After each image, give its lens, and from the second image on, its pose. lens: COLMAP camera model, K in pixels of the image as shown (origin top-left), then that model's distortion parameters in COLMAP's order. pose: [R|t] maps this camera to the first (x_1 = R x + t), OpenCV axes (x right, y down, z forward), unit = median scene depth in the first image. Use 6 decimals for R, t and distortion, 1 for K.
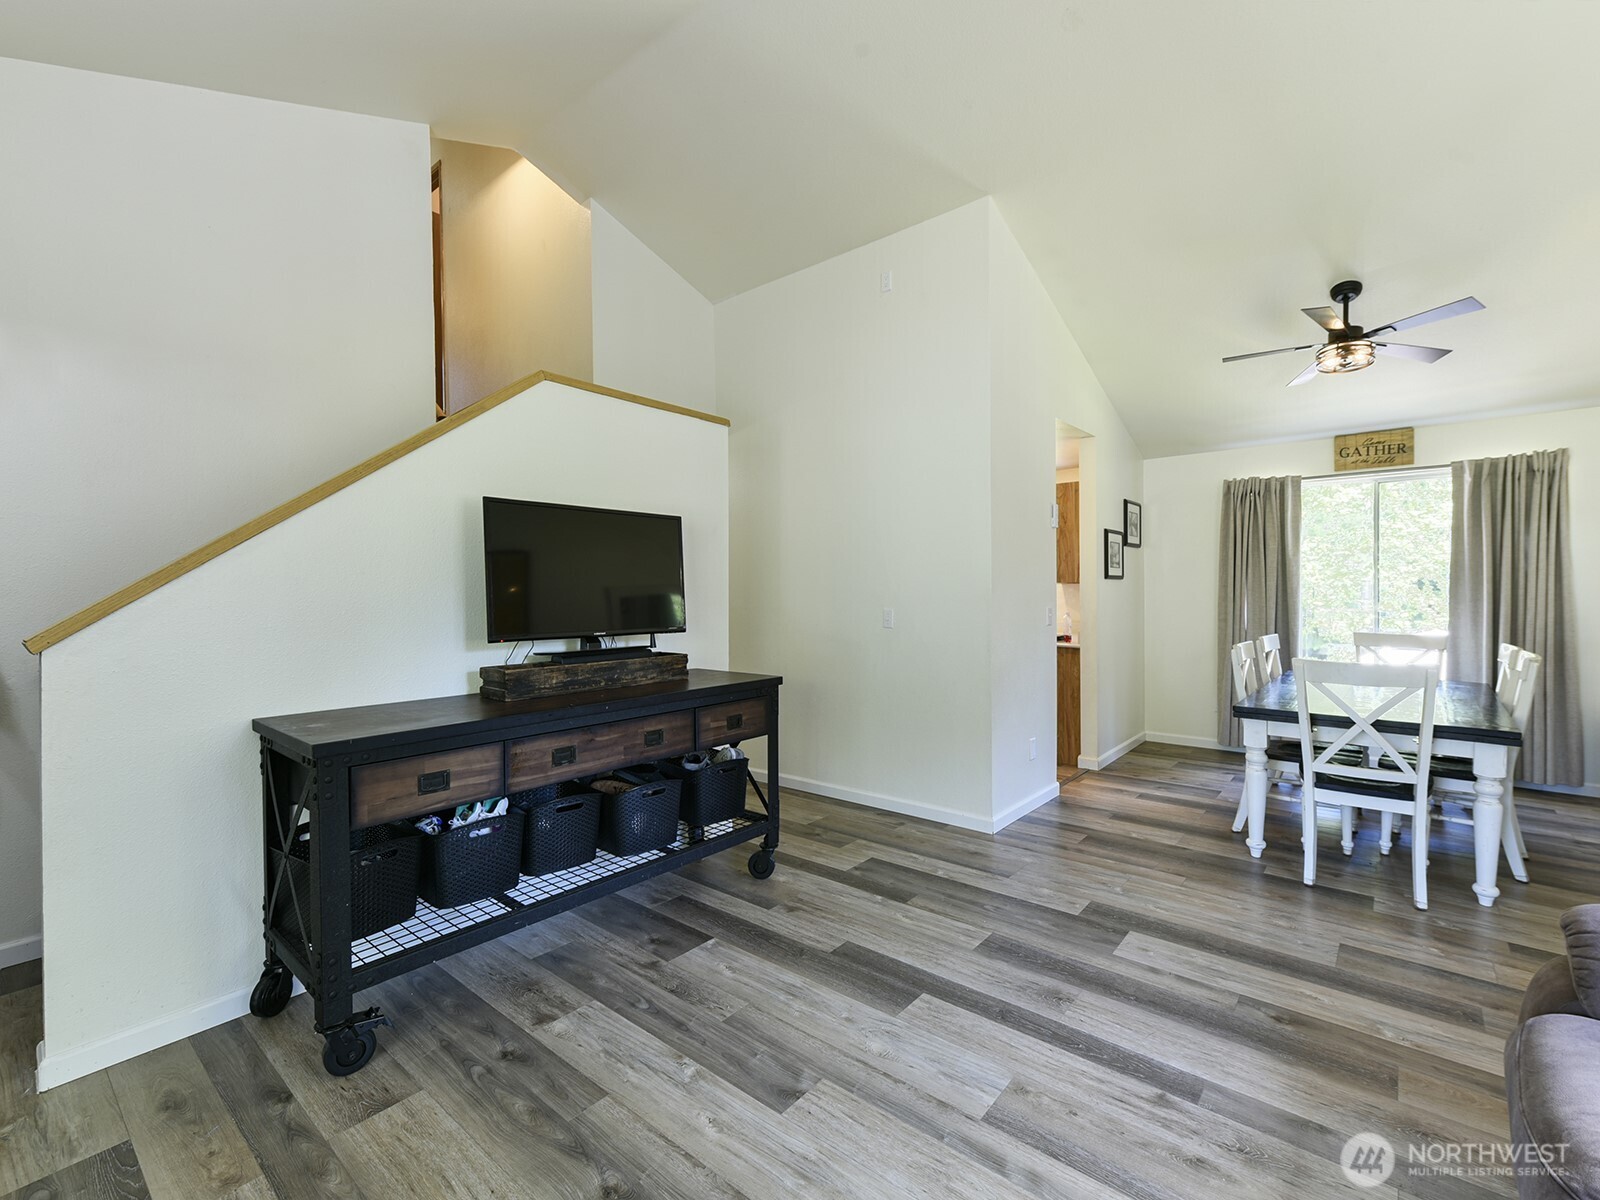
lens RADIAL K [[750.8, 0, 805.9], [0, 750.8, 606.1], [0, 0, 1]] dist [0.015344, -0.001527]
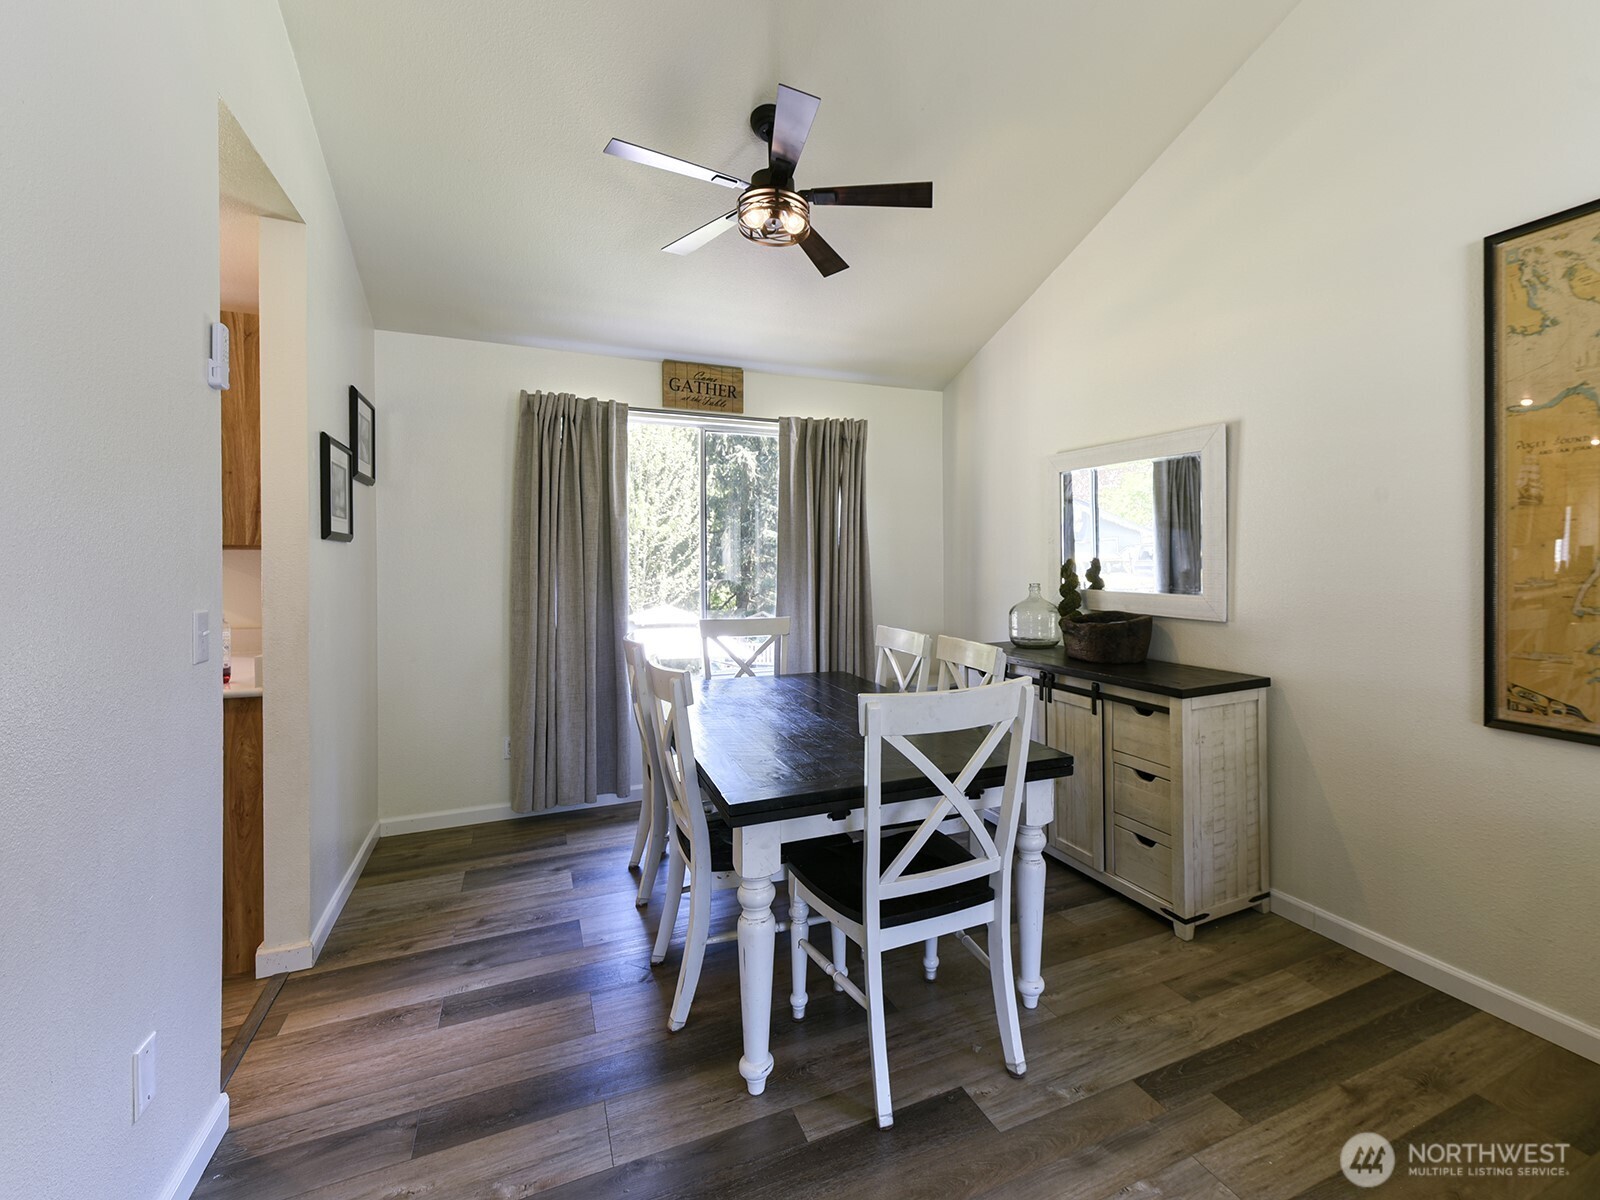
lens RADIAL K [[682.5, 0, 832.9], [0, 682.5, 555.2], [0, 0, 1]] dist [-0.008828, -0.001248]
pose [[0.406048, 0.015964, 0.913712, 0.200826], [0.021804, 0.999394, -0.027151, -0.011311], [-0.913592, 0.030947, 0.405454, 0.767790]]
